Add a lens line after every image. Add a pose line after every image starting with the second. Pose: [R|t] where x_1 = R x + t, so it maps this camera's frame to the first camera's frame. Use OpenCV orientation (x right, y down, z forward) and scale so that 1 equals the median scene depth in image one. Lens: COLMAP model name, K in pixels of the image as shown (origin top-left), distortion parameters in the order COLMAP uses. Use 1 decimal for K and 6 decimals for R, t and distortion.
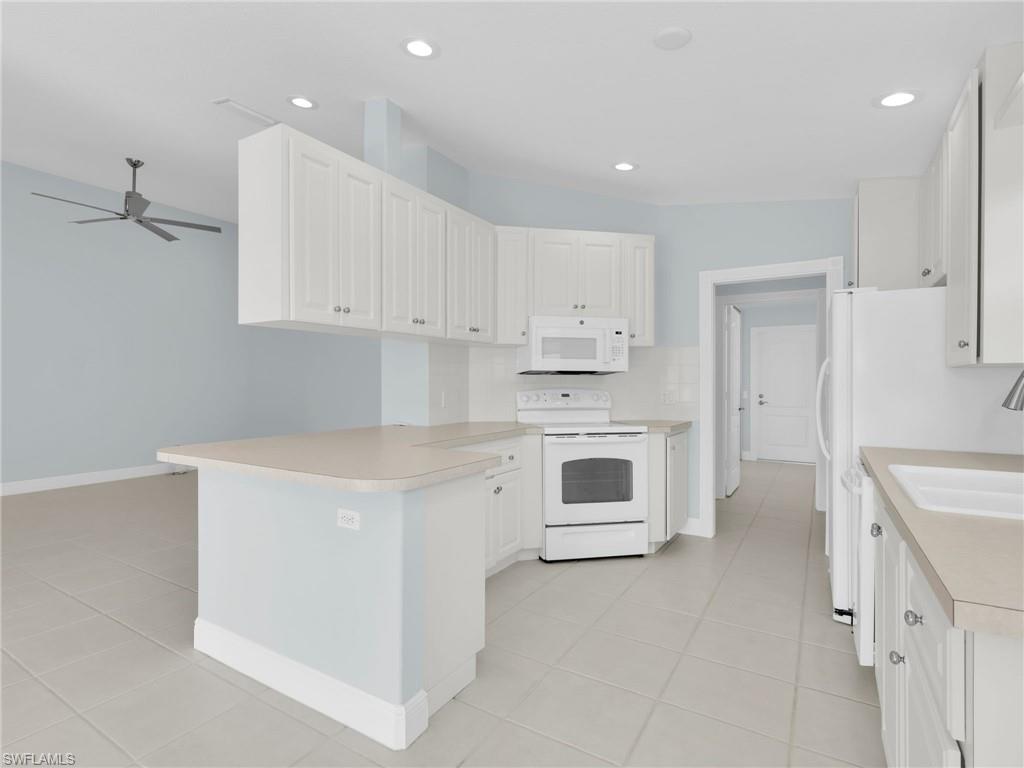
lens RADIAL K [[533.7, 0, 460.6], [0, 533.7, 381.9], [0, 0, 1]] dist [-0.003563, -0.000803]
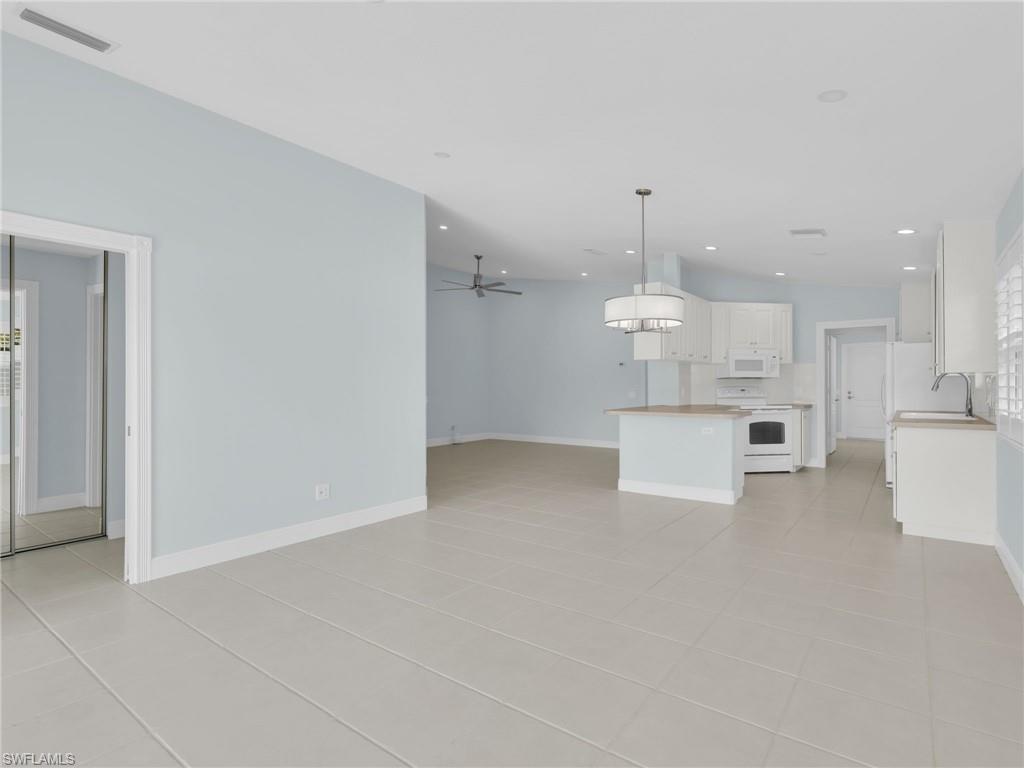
lens RADIAL K [[528.3, 0, 520.6], [0, 528.3, 382.6], [0, 0, 1]] dist [0.003185, 0.000991]
pose [[0.999263, -0.003485, -0.038219, -0.552903], [0.003439, 0.999993, -0.001269, -0.001469], [0.038223, 0.001136, 0.999269, -0.944969]]
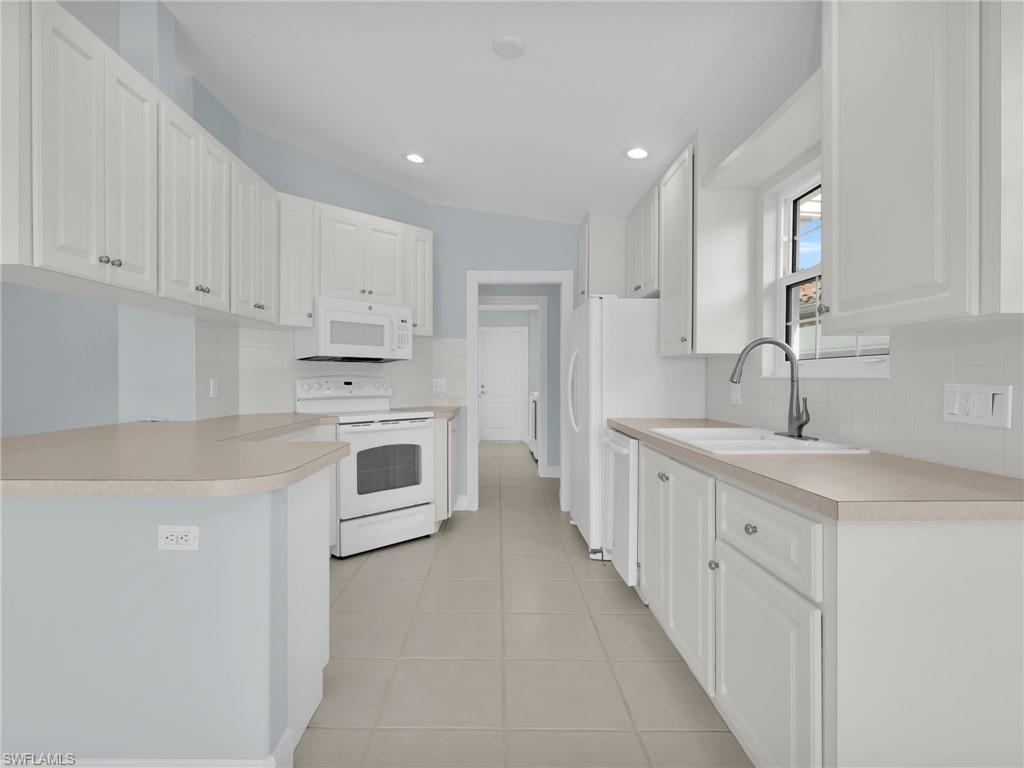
lens RADIAL K [[529.4, 0, 496.7], [0, 529.4, 378.1], [0, 0, 1]] dist [-0.004395, -0.000614]
pose [[0.828286, 0.000524, 0.560306, -0.126865], [-0.001403, 0.999998, 0.001139, 0.015807], [-0.560304, -0.001730, 0.828285, 0.067843]]
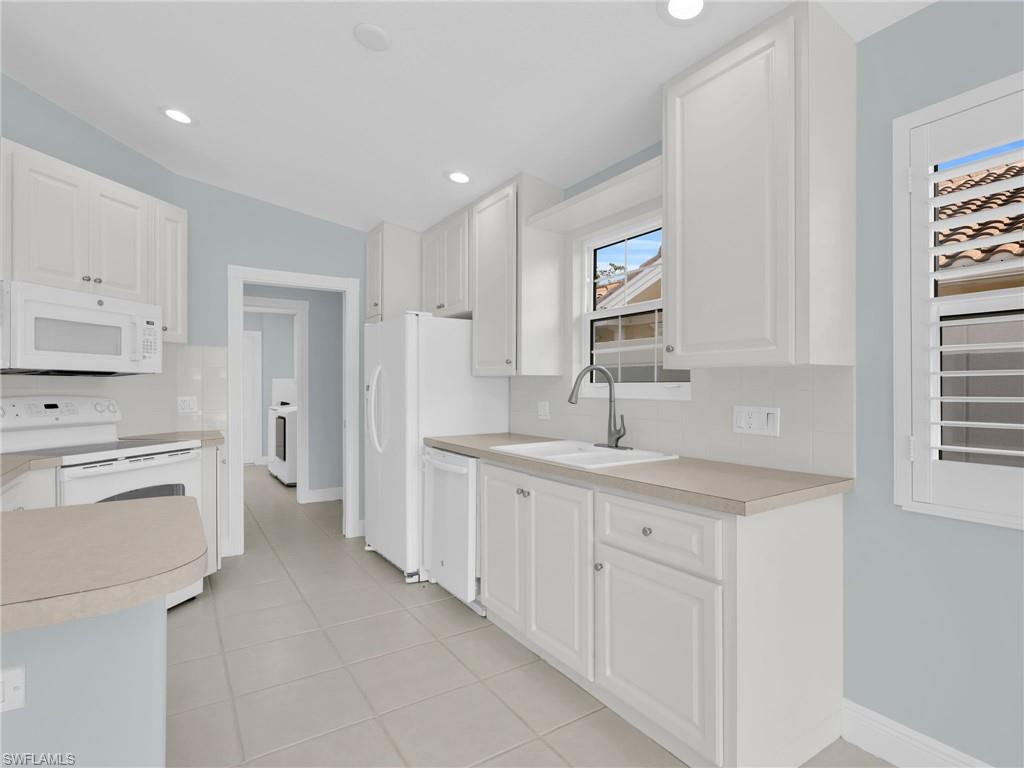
lens RADIAL K [[529.4, 0, 544.8], [0, 529.4, 385.3], [0, 0, 1]] dist [-0.004395, -0.000614]
pose [[0.357216, 0.001862, 0.934020, -0.222603], [-0.001138, 0.999998, -0.001559, -0.001008], [-0.934021, -0.000506, 0.357218, 0.198491]]
